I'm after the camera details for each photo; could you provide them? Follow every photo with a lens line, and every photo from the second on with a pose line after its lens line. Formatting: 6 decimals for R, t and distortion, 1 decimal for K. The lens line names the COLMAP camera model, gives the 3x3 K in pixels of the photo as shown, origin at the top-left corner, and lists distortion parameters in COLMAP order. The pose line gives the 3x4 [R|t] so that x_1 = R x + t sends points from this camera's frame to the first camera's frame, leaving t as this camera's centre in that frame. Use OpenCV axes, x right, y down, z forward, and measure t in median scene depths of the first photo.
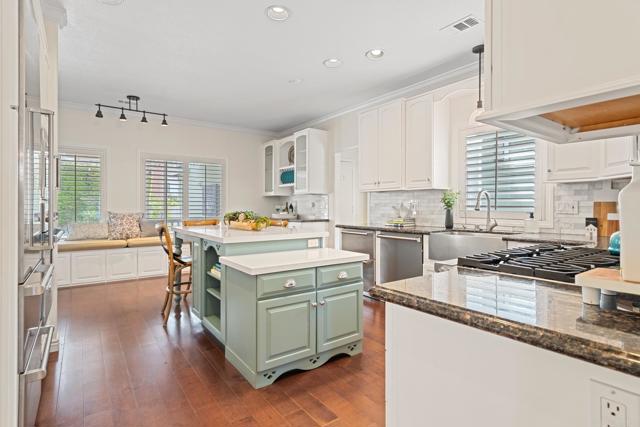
lens RADIAL K [[325.5, 0, 323.5], [0, 325.5, 210.3], [0, 0, 1]] dist [0.007164, -0.000170]
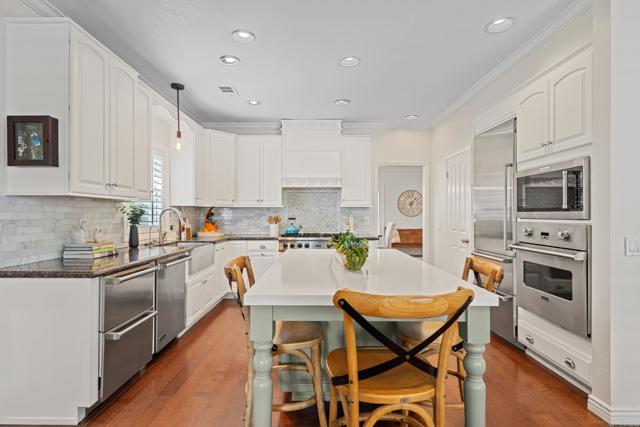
lens RADIAL K [[325.5, 0, 319.9], [0, 325.5, 214.6], [0, 0, 1]] dist [0.007164, -0.000170]
pose [[-0.792516, -0.003144, 0.609842, -0.350753], [0.004513, 0.999929, 0.011019, -0.025996], [-0.609834, 0.011485, -0.792446, 0.904200]]
